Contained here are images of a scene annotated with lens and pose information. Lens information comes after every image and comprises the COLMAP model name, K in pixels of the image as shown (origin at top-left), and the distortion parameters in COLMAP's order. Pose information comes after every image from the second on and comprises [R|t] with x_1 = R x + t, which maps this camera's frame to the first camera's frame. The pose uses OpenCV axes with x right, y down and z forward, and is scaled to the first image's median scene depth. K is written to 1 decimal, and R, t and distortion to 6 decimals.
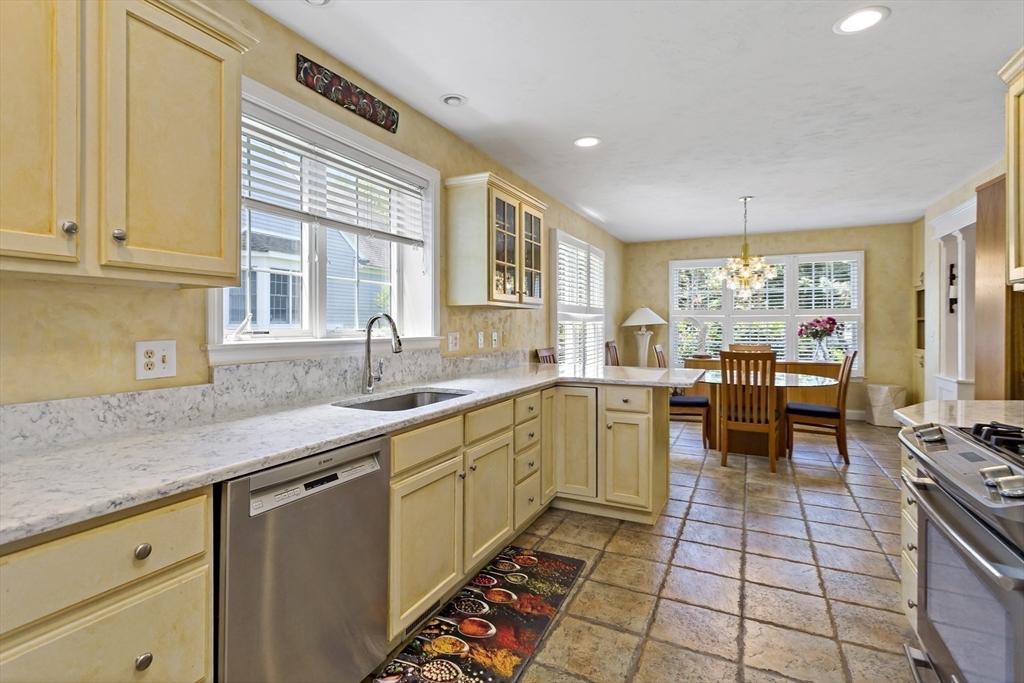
lens RADIAL K [[502.1, 0, 515.4], [0, 502.1, 309.4], [0, 0, 1]] dist [-0.001215, 0.001021]
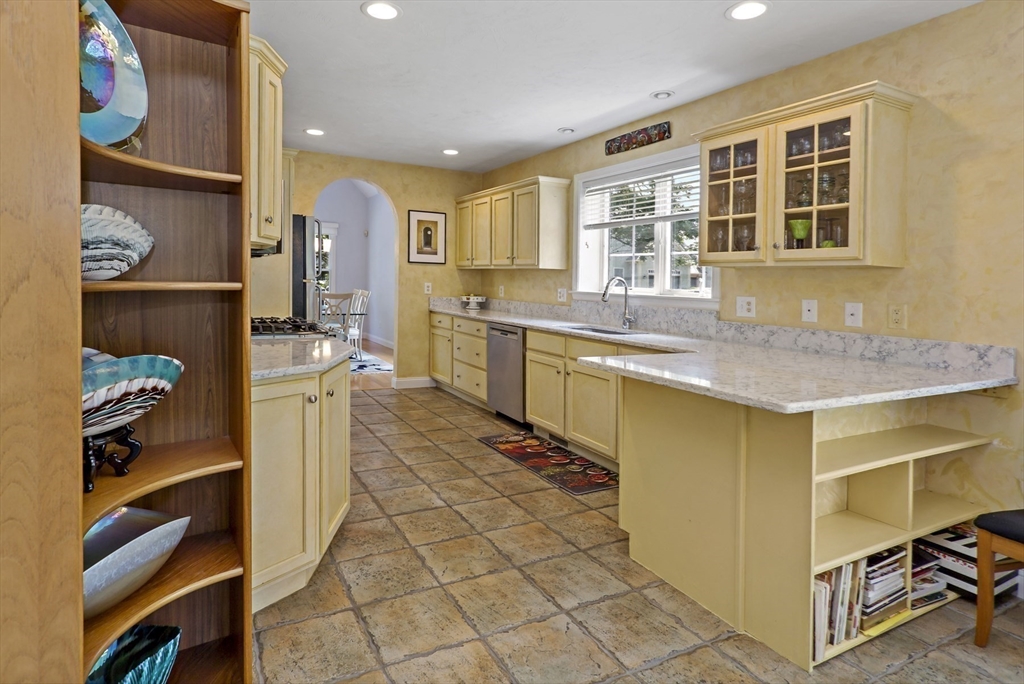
lens RADIAL K [[520.2, 0, 479.0], [0, 520.2, 286.9], [0, 0, 1]] dist [0.004248, -0.000803]
pose [[-0.593405, -0.014270, -0.804777, 0.994148], [-0.009863, 0.999897, -0.010457, 0.046231], [0.804844, 0.001732, -0.593485, 1.239003]]
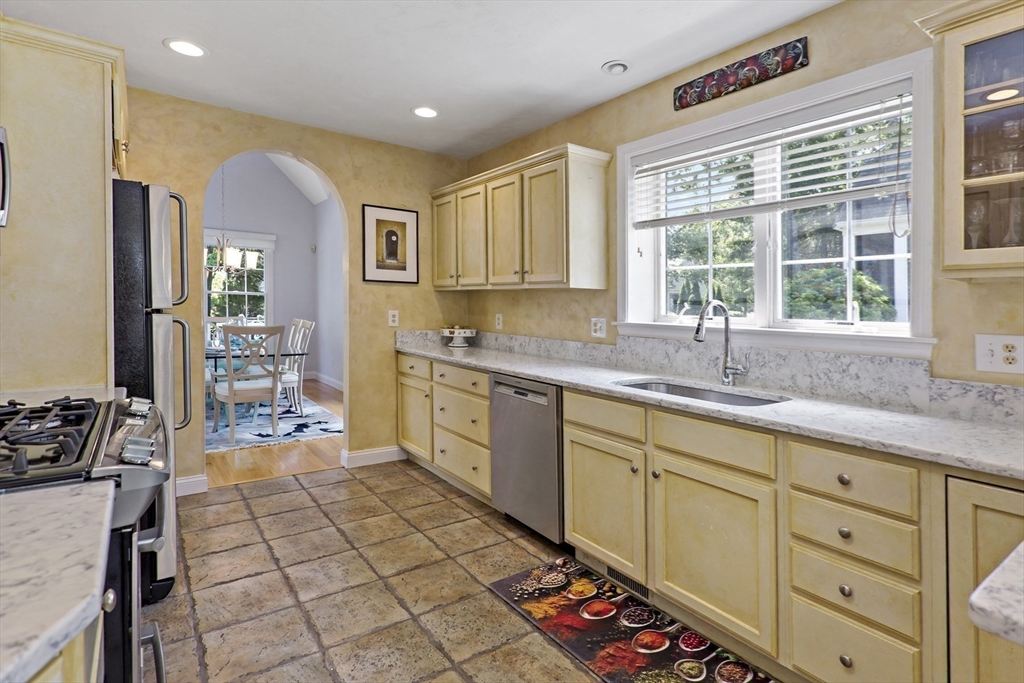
lens RADIAL K [[502.1, 0, 513.7], [0, 502.1, 309.9], [0, 0, 1]] dist [-0.001215, 0.001021]
pose [[-0.476255, -0.004080, -0.879298, 0.572494], [0.005863, 0.999952, -0.007815, 0.024232], [0.879288, -0.008877, -0.476209, 0.856429]]
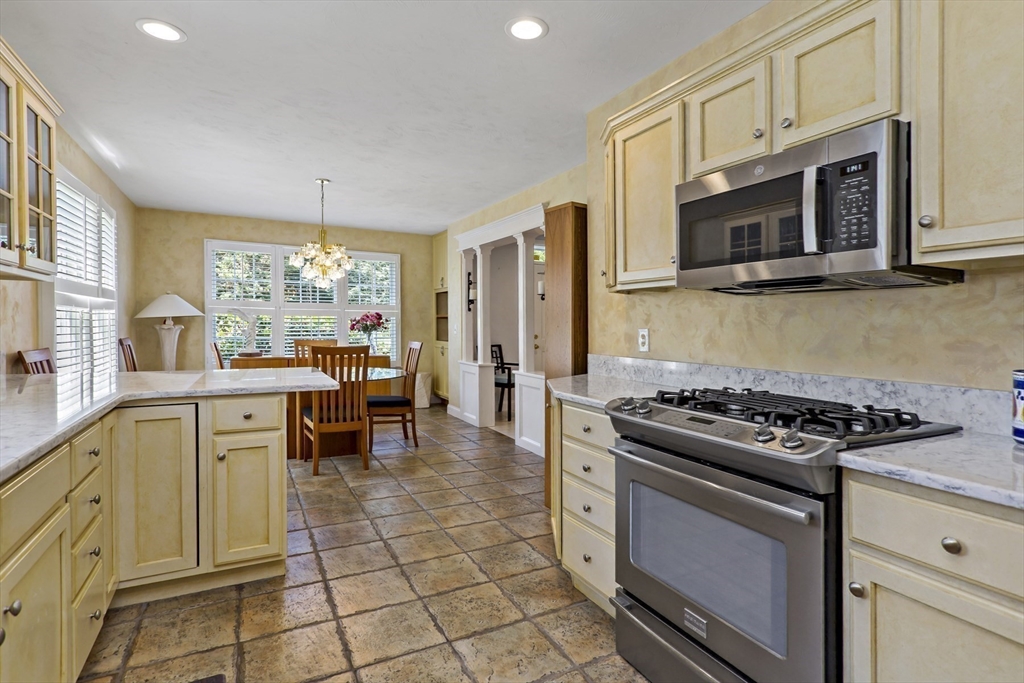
lens RADIAL K [[502.1, 0, 515.5], [0, 502.1, 331.7], [0, 0, 1]] dist [-0.001215, 0.001021]
pose [[0.591526, -0.004038, 0.806276, -0.129953], [-0.037712, 0.998754, 0.032670, 0.021008], [-0.805403, -0.049731, 0.590637, 0.273405]]
